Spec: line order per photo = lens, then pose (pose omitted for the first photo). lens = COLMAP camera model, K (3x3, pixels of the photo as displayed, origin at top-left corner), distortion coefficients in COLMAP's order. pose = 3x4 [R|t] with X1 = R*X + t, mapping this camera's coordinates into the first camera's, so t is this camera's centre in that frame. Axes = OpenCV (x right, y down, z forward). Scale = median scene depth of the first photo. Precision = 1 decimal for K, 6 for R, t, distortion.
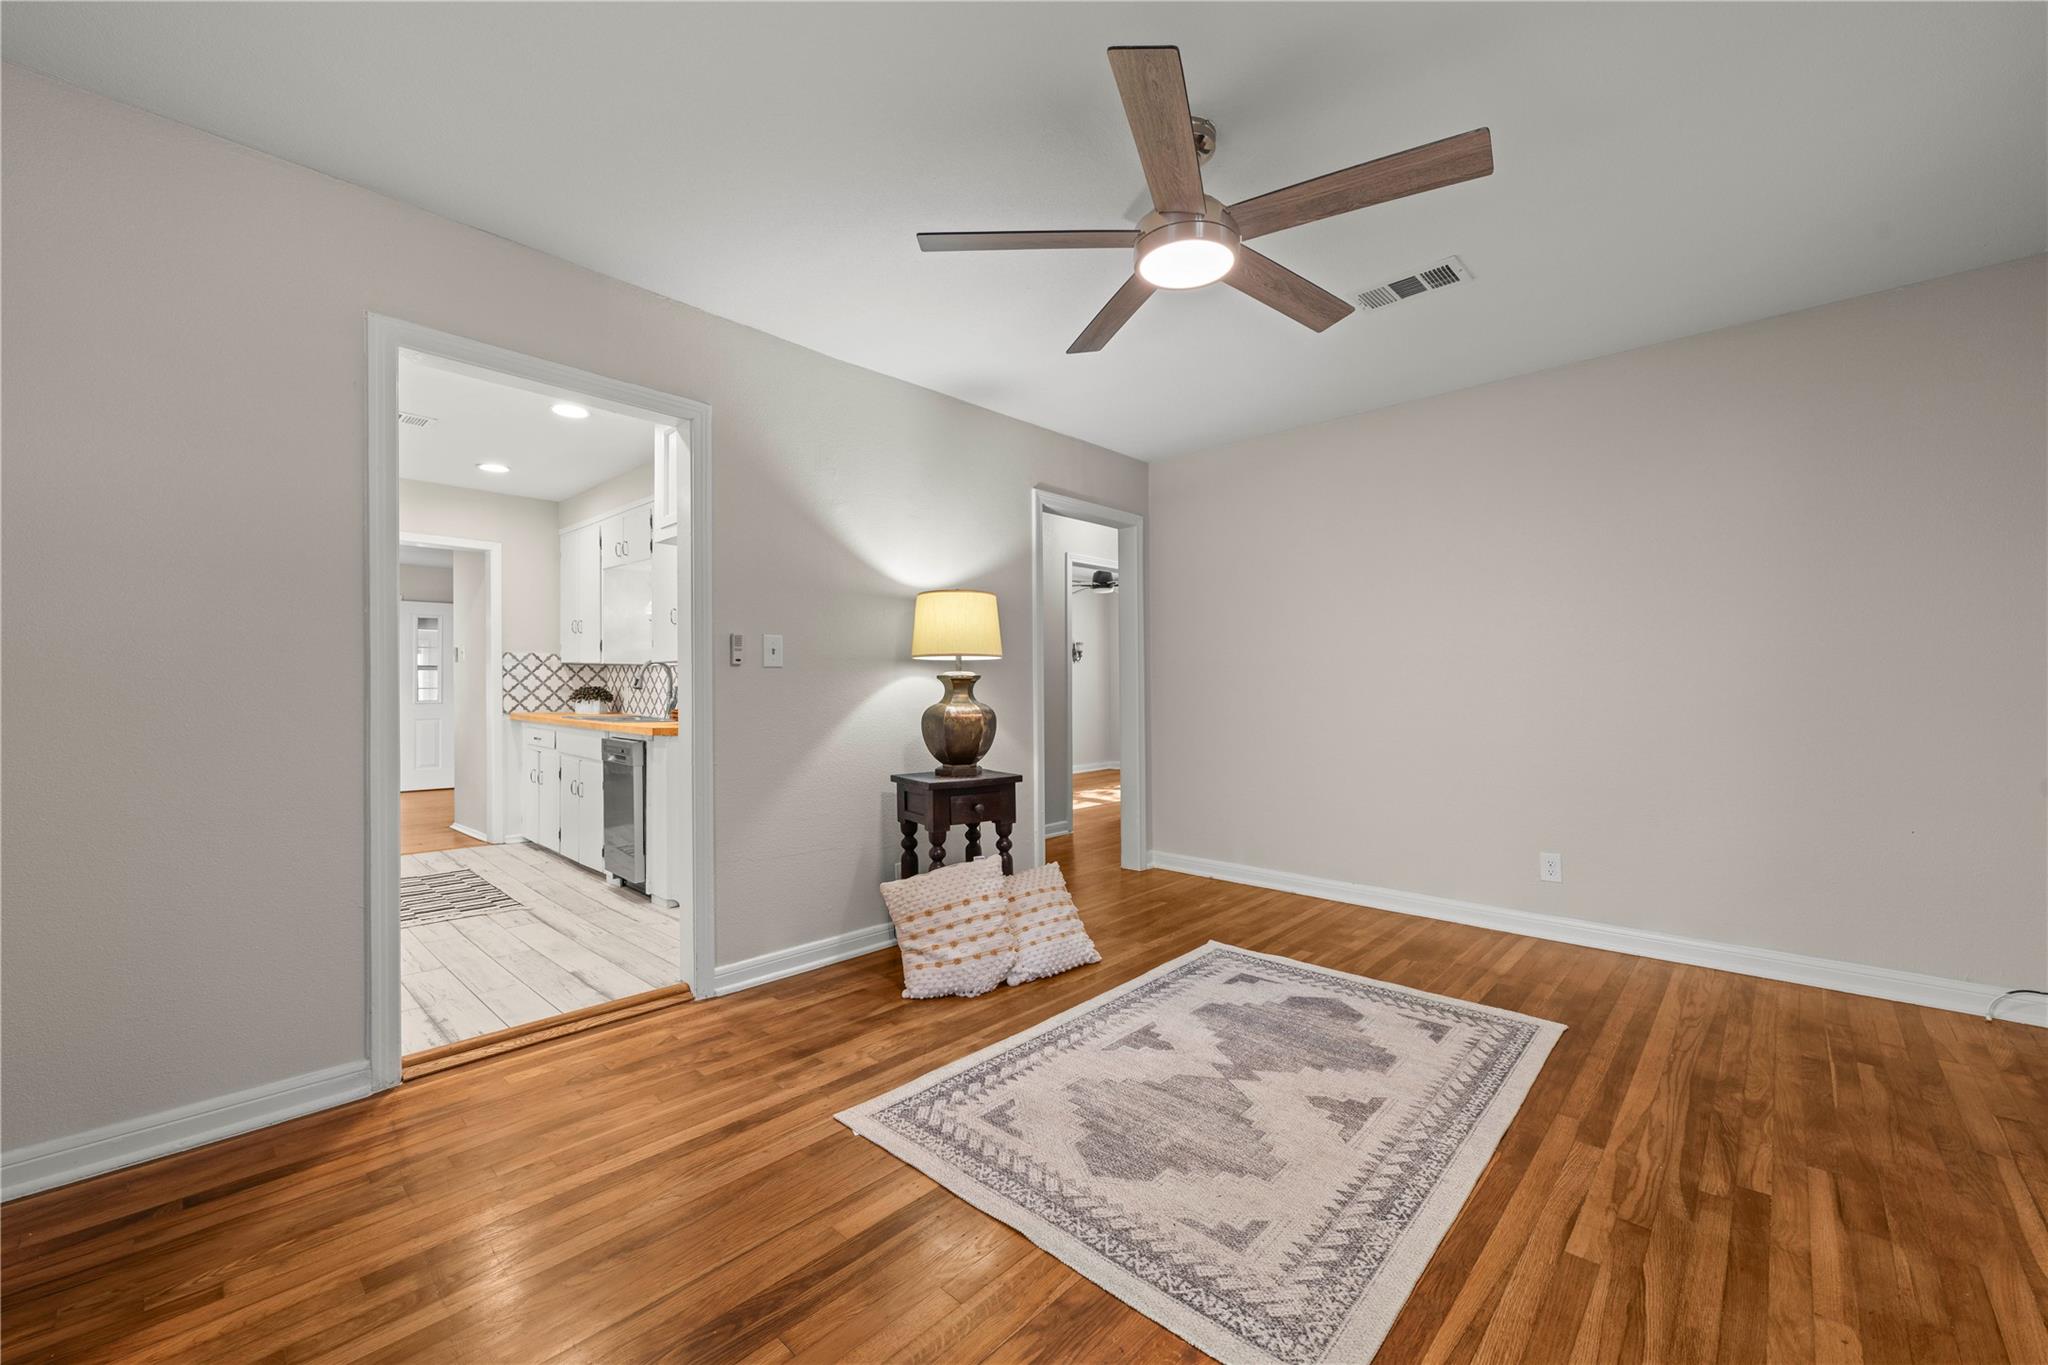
lens RADIAL K [[806.1, 0, 1034.3], [0, 806.1, 688.6], [0, 0, 1]] dist [0.001869, -0.000149]
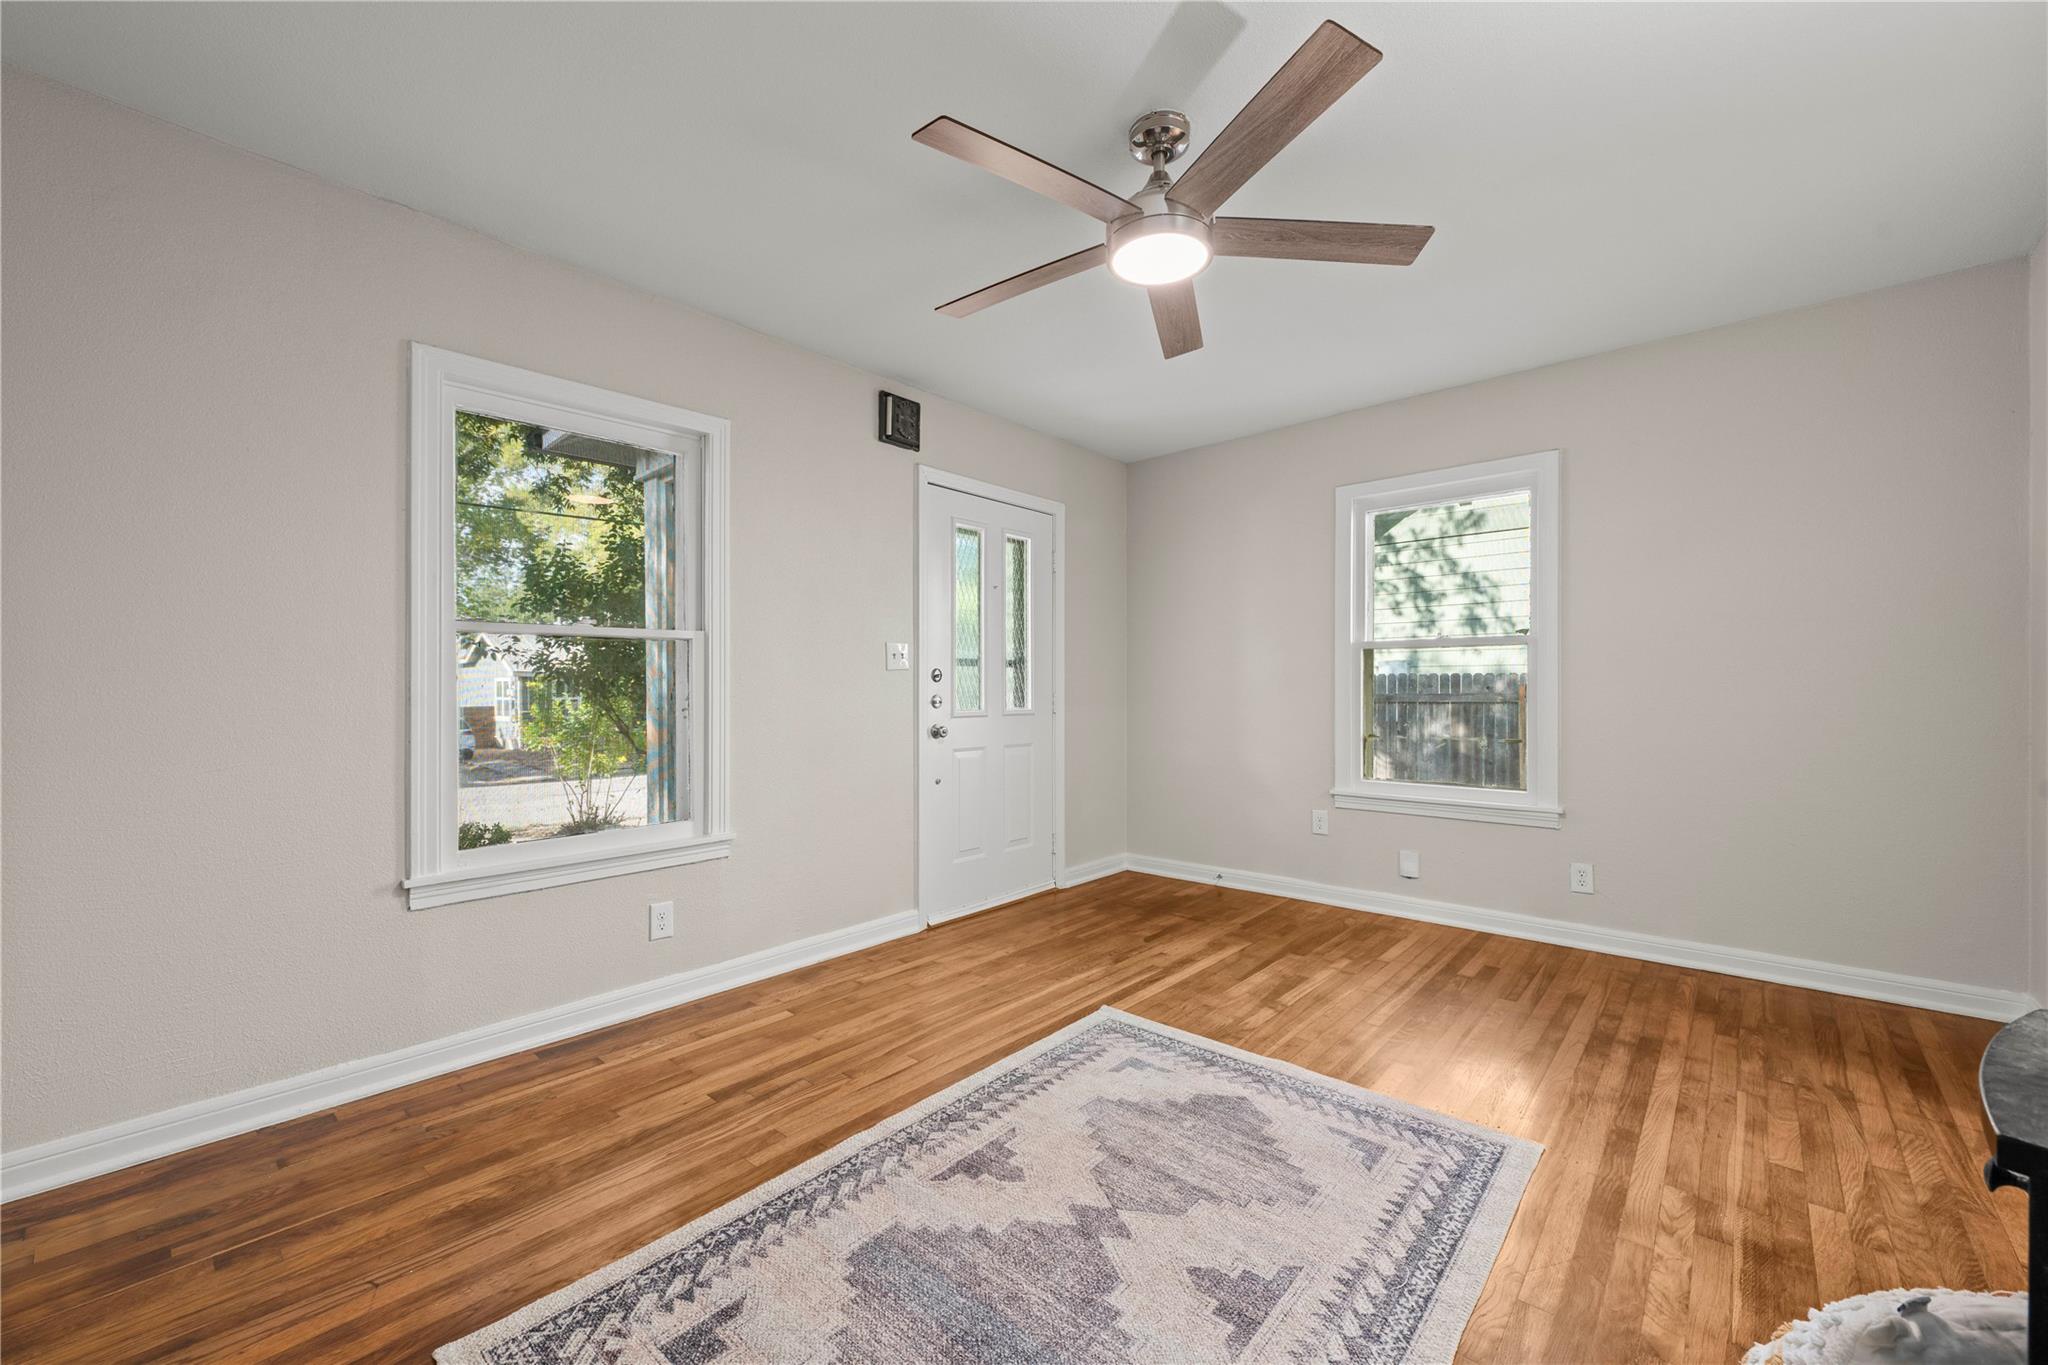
lens RADIAL K [[806.1, 0, 1034.3], [0, 806.1, 688.6], [0, 0, 1]] dist [0.001869, -0.000149]
pose [[-0.999634, 0.008253, -0.025749, 0.324157], [0.008236, 0.999966, 0.000755, -0.003399], [0.025754, 0.000543, -0.999668, 1.728263]]
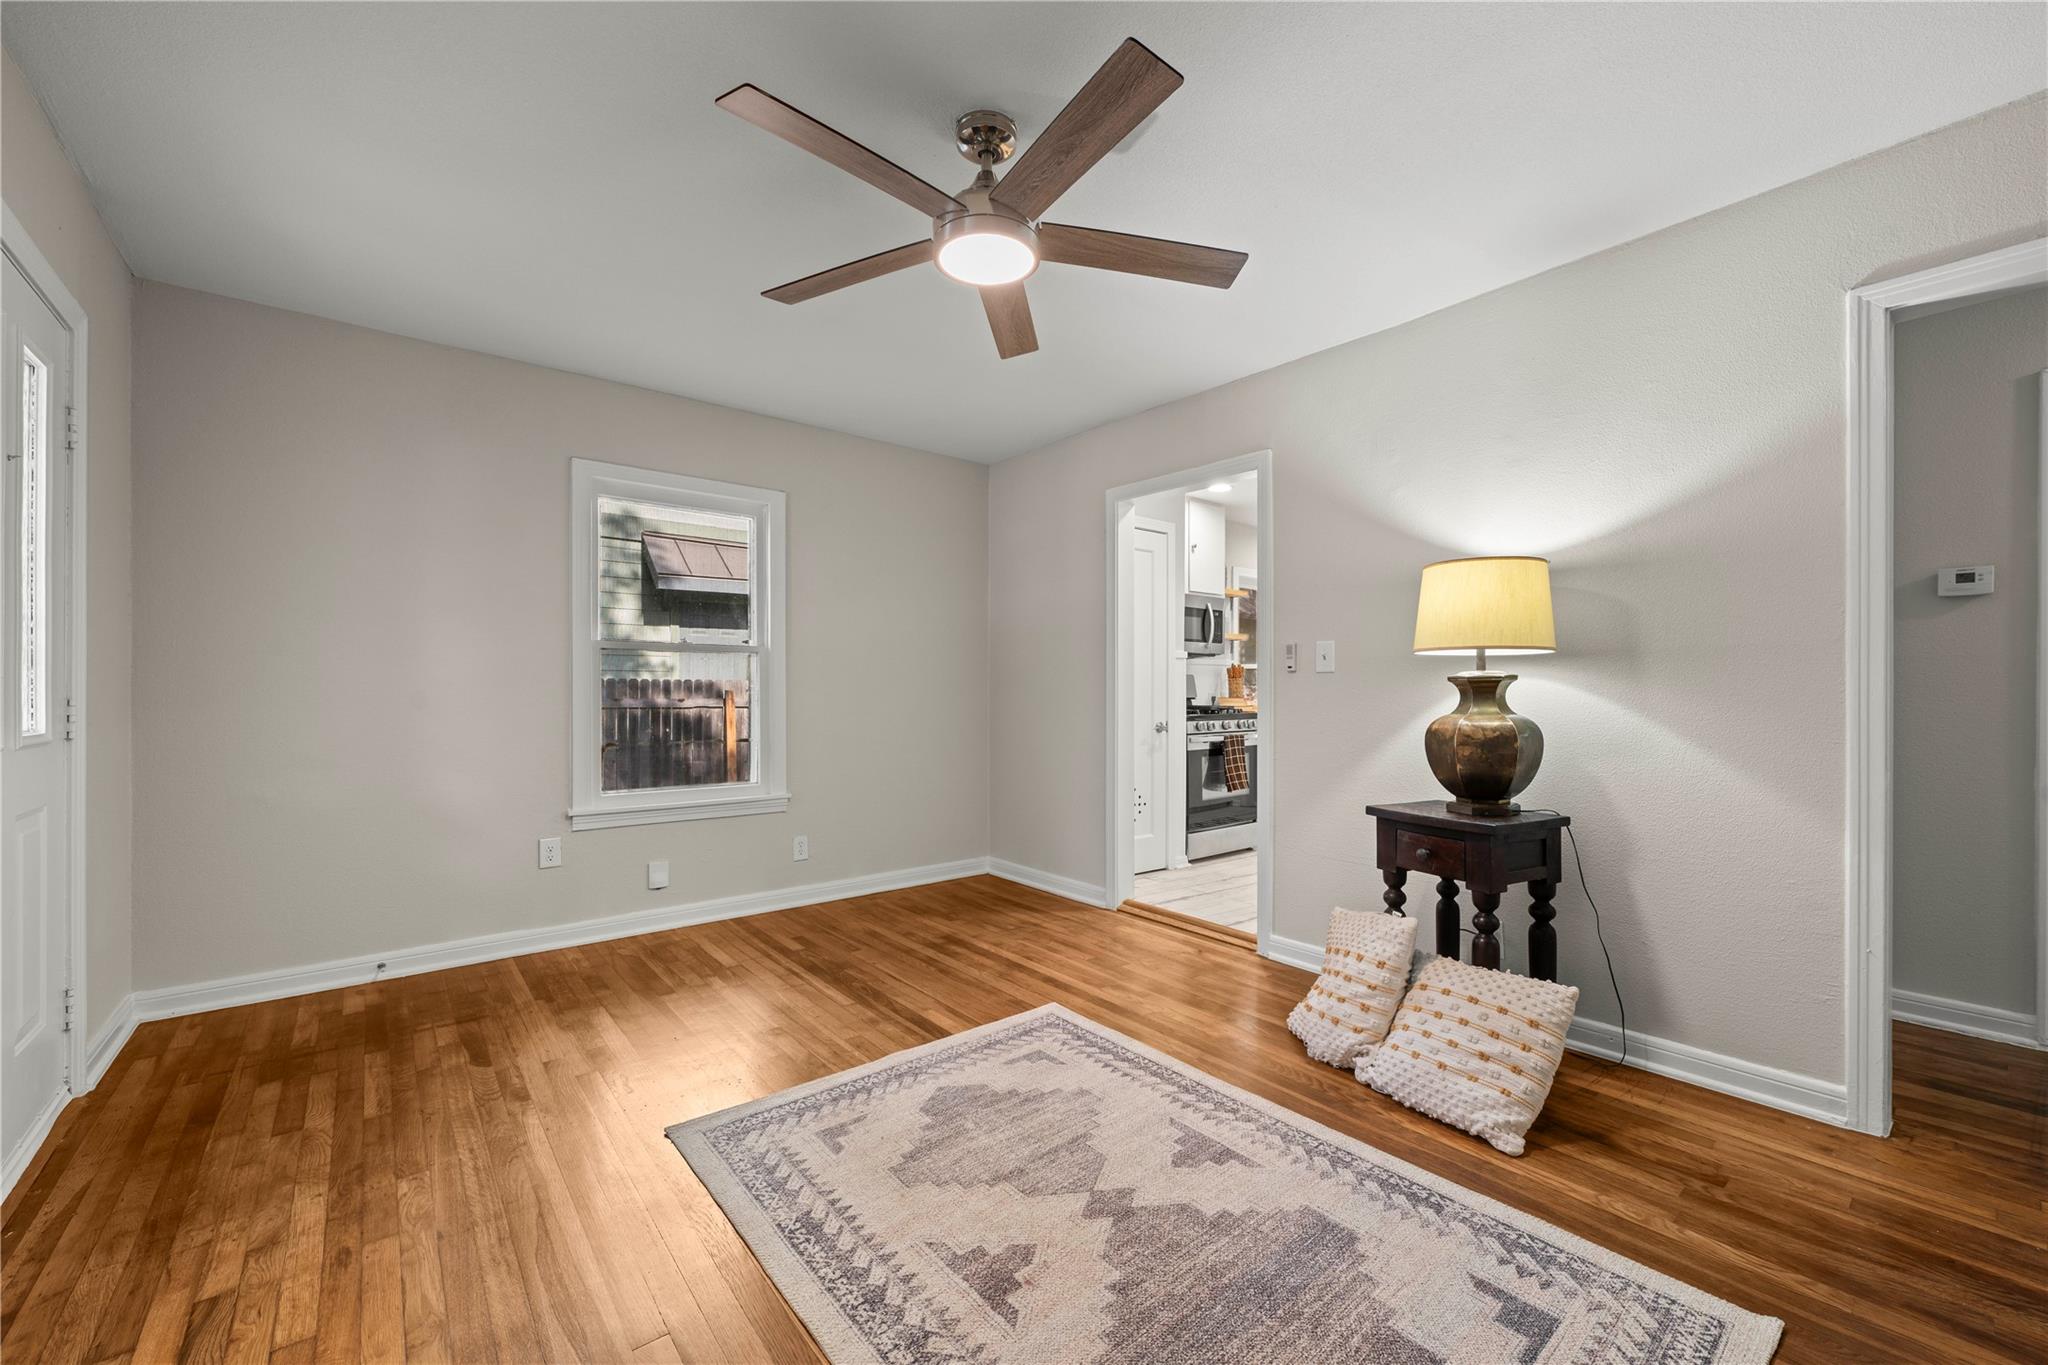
lens RADIAL K [[806.1, 0, 1034.3], [0, 806.1, 688.6], [0, 0, 1]] dist [0.001869, -0.000149]
pose [[-0.130825, -0.002126, -0.991403, 1.011324], [-0.003260, 0.999993, -0.001714, -0.003942], [0.991400, 0.003008, -0.130831, 1.031761]]
